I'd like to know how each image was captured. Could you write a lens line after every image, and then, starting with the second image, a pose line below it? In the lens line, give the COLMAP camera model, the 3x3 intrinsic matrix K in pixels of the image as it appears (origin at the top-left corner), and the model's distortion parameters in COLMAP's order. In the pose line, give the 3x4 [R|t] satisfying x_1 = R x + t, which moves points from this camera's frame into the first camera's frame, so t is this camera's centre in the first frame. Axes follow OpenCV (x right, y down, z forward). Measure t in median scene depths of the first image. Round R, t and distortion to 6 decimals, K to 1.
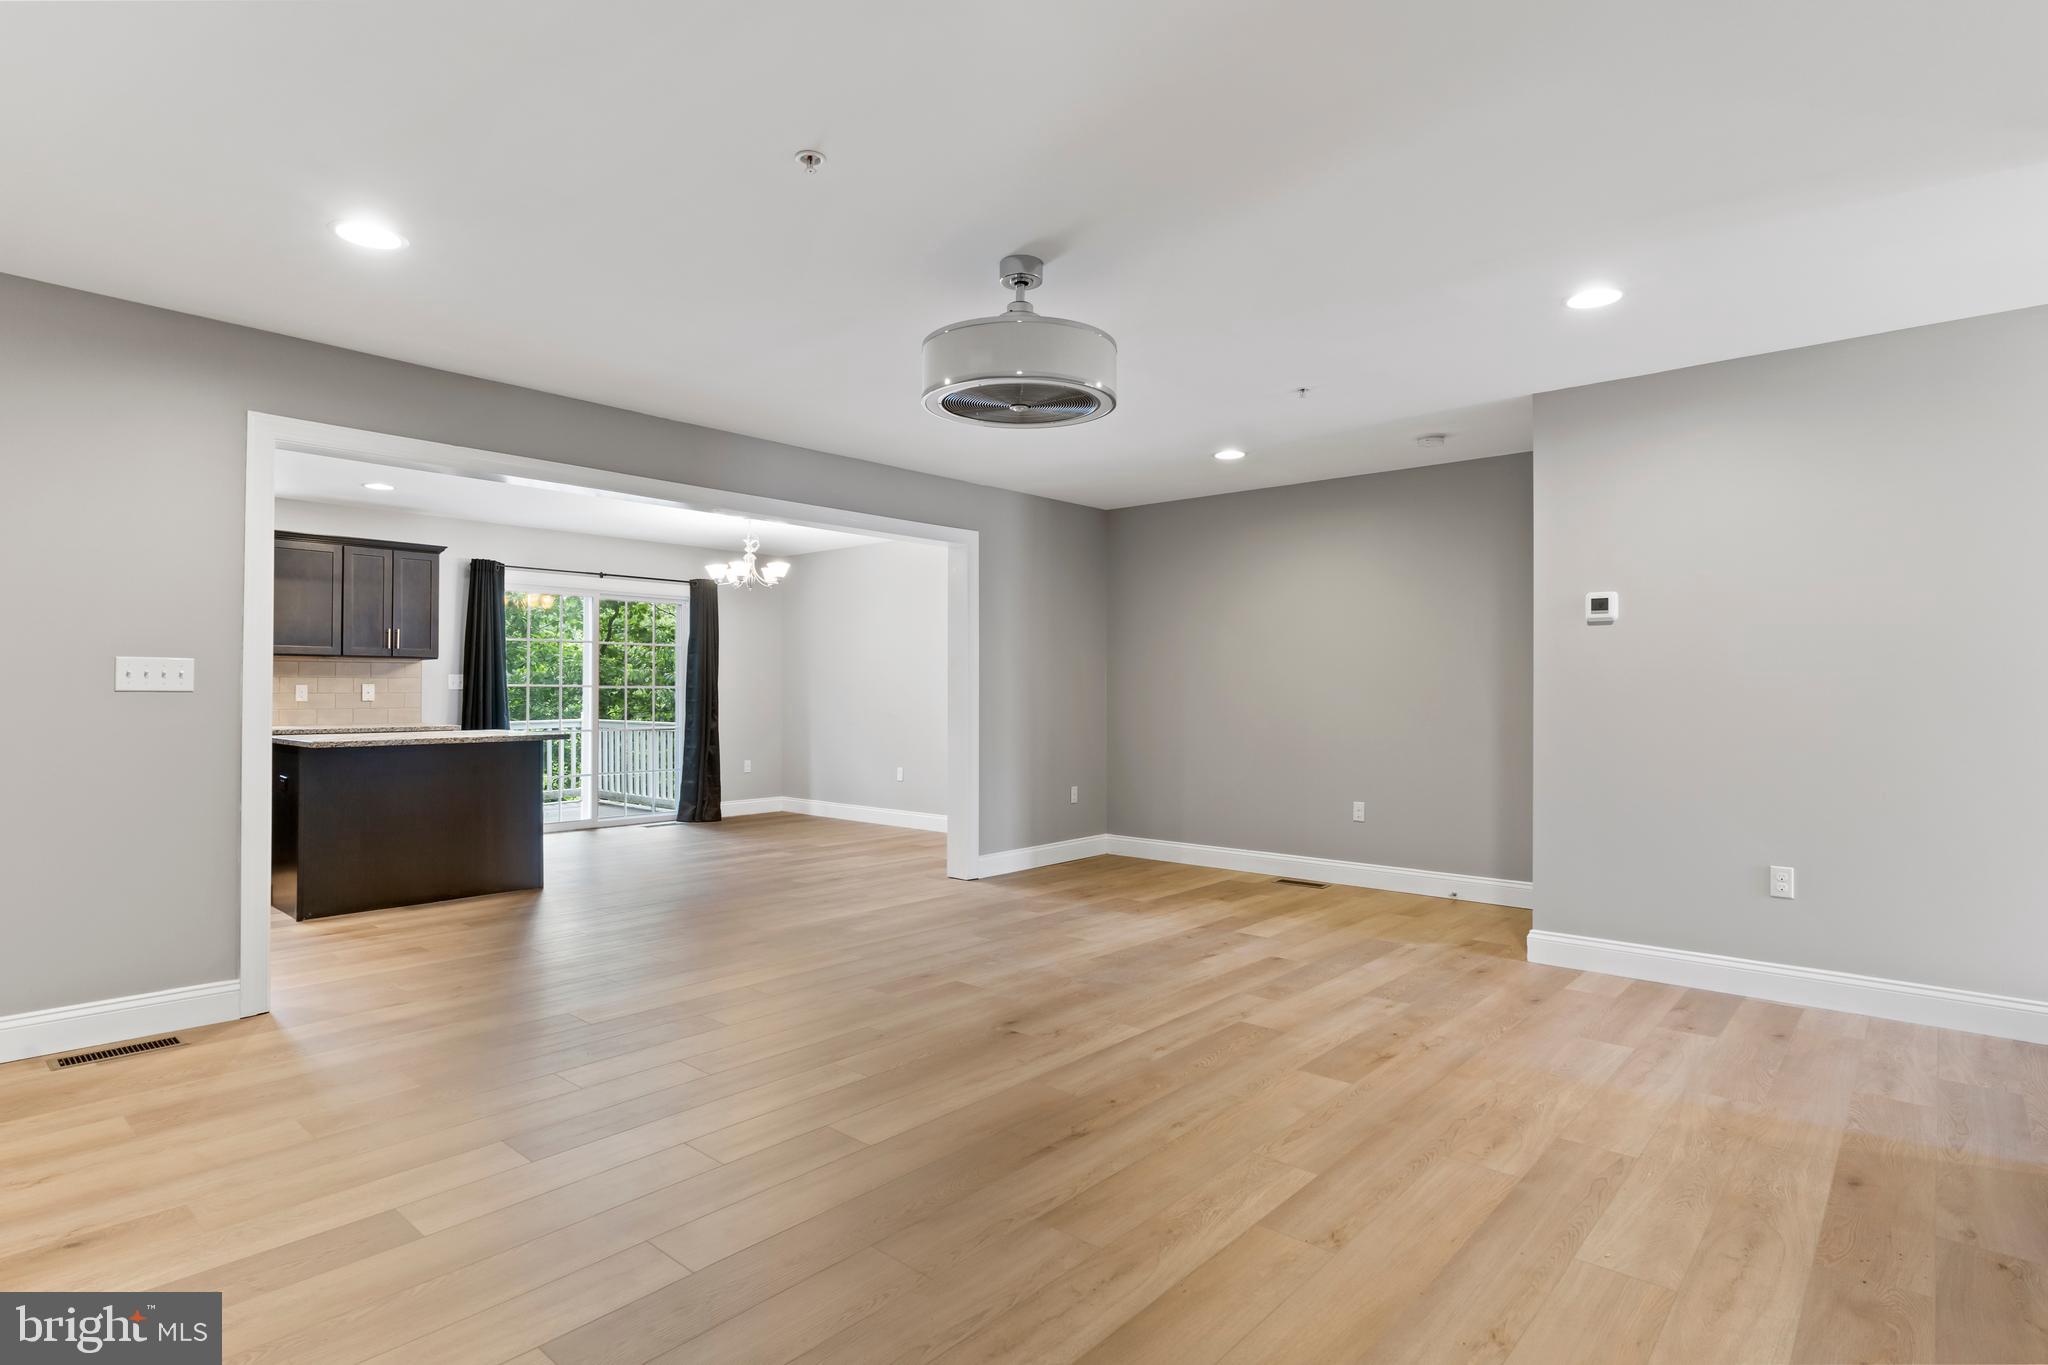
lens RADIAL K [[1050.5, 0, 1029.8], [0, 1050.5, 689.0], [0, 0, 1]] dist [-0.008901, 0.004251]
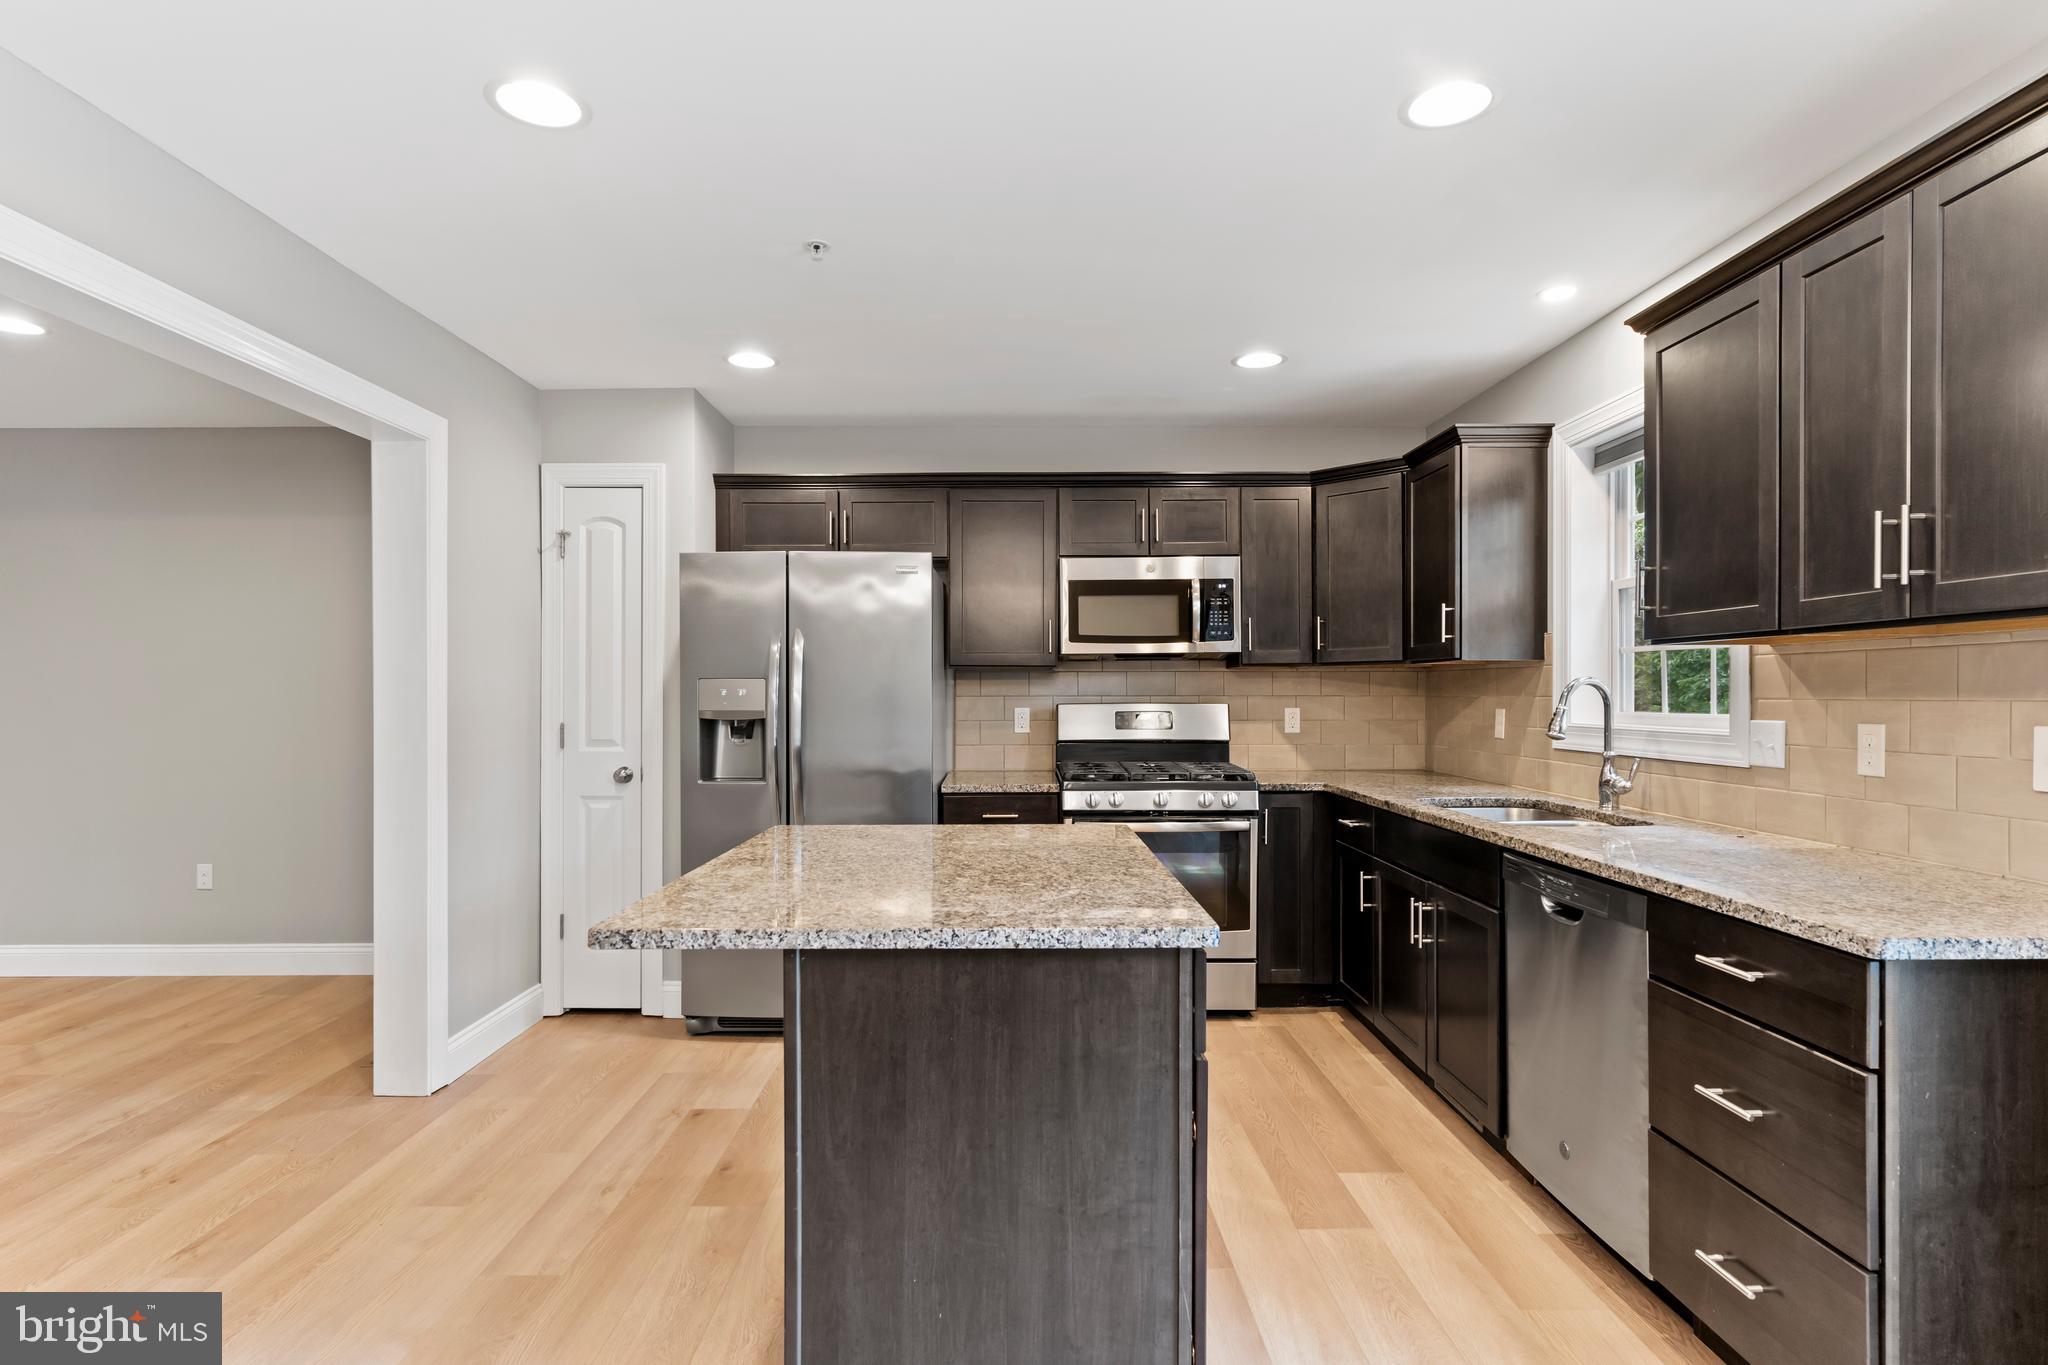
lens RADIAL K [[1050.5, 0, 1020.7], [0, 1050.5, 699.5], [0, 0, 1]] dist [-0.008901, 0.004251]
pose [[-0.746832, 0.002433, -0.665008, -0.342878], [0.001563, 0.999997, 0.001904, -0.015022], [0.665011, 0.000383, -0.746833, 1.264805]]
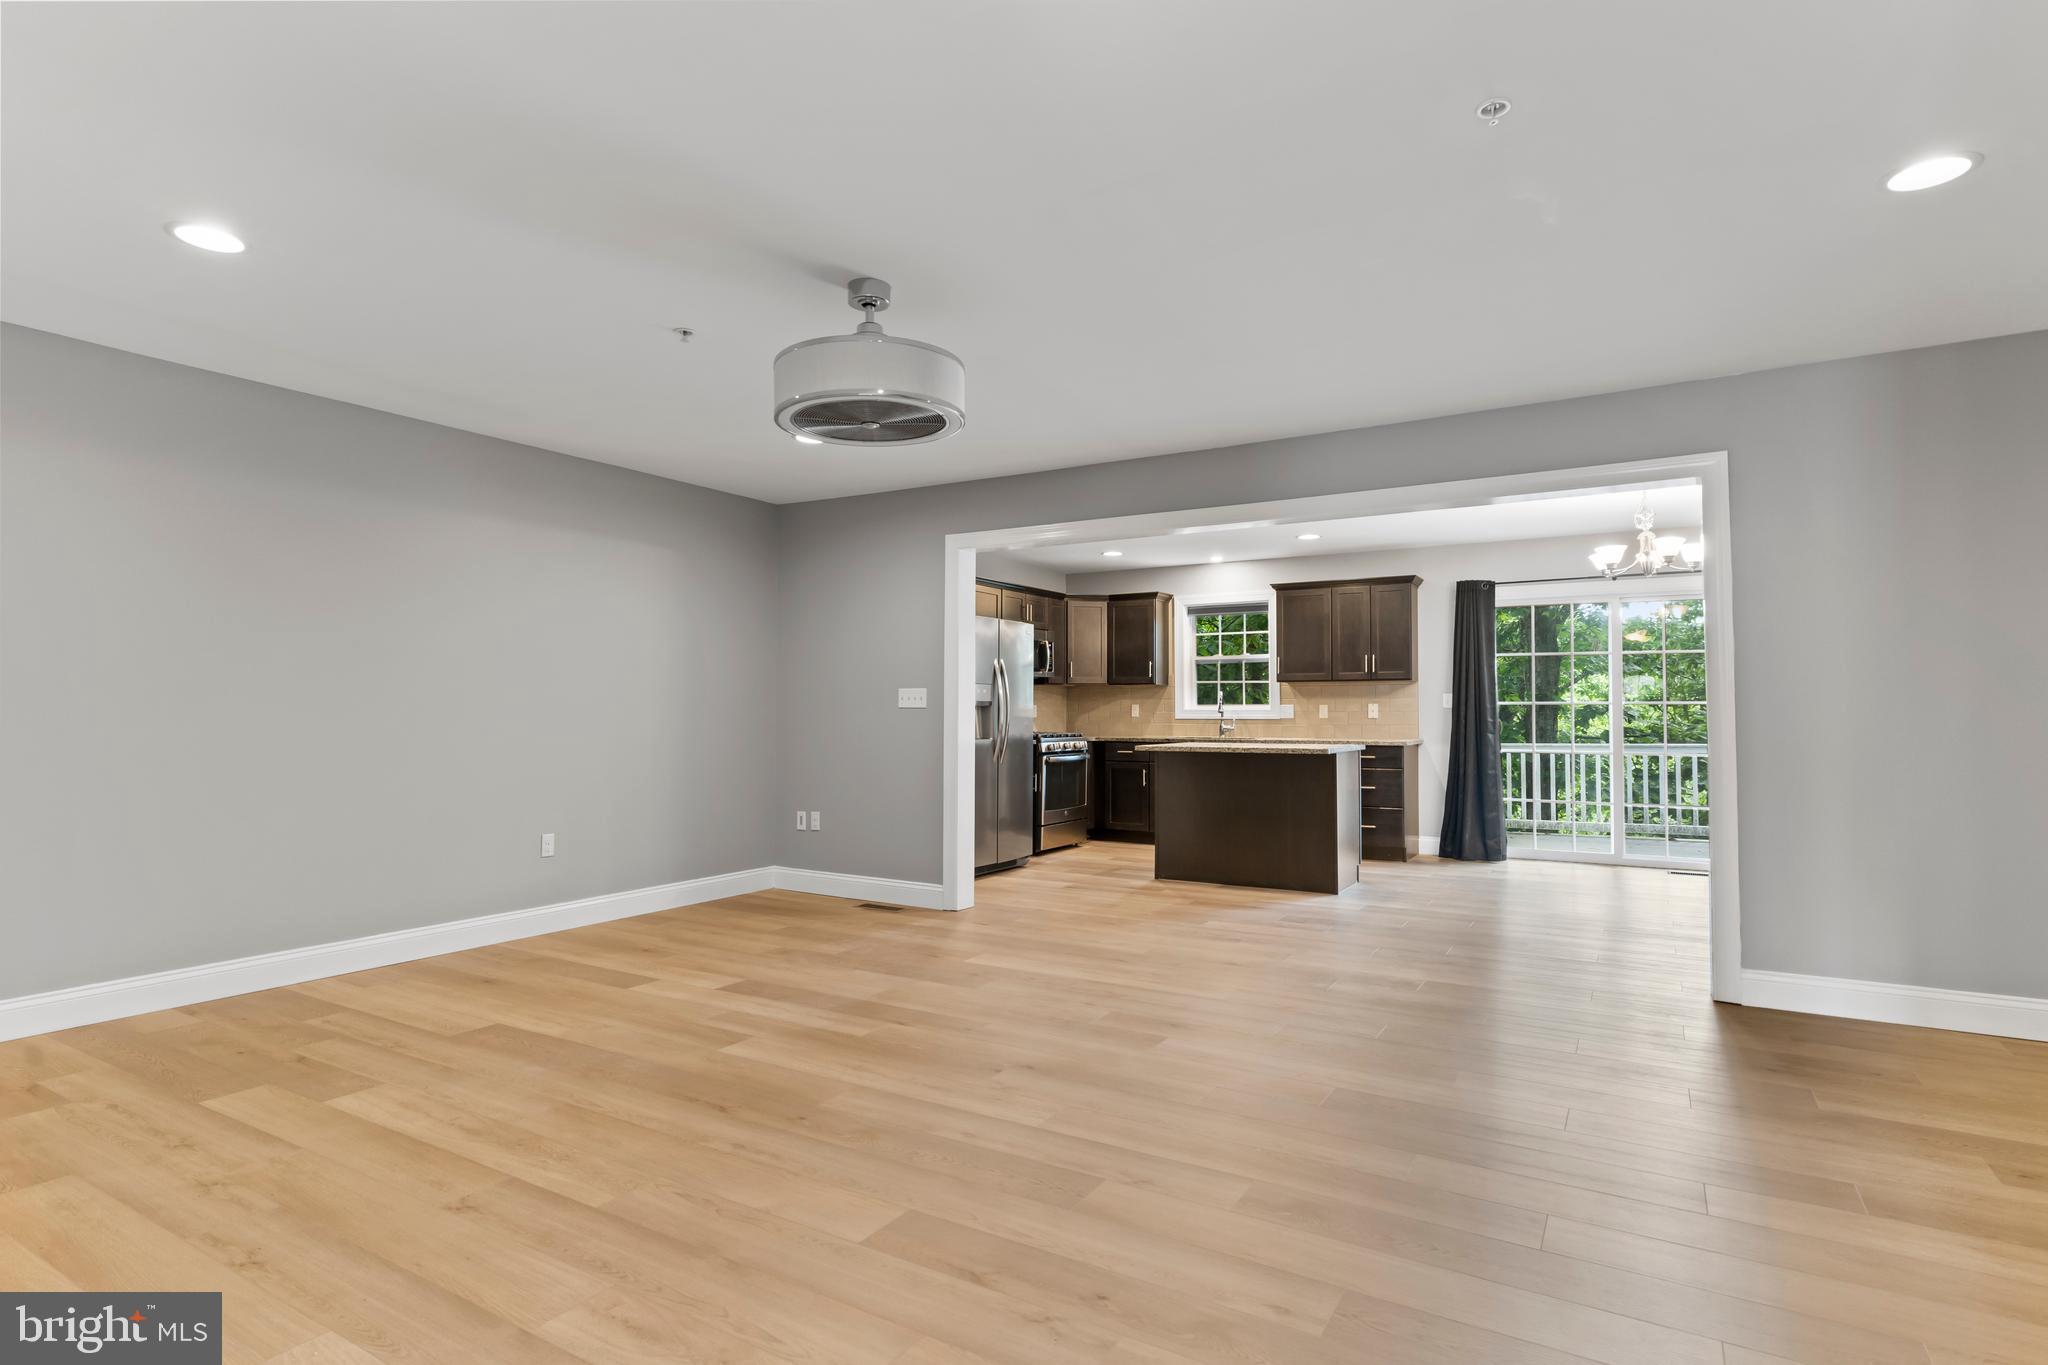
lens RADIAL K [[1050.5, 0, 1008.6], [0, 1050.5, 670.5], [0, 0, 1]] dist [-0.008901, 0.004251]
pose [[0.166581, -0.042640, -0.985105, 0.544392], [0.002946, 0.999082, -0.042747, 0.008748], [0.986023, 0.004219, 0.166554, 0.510045]]
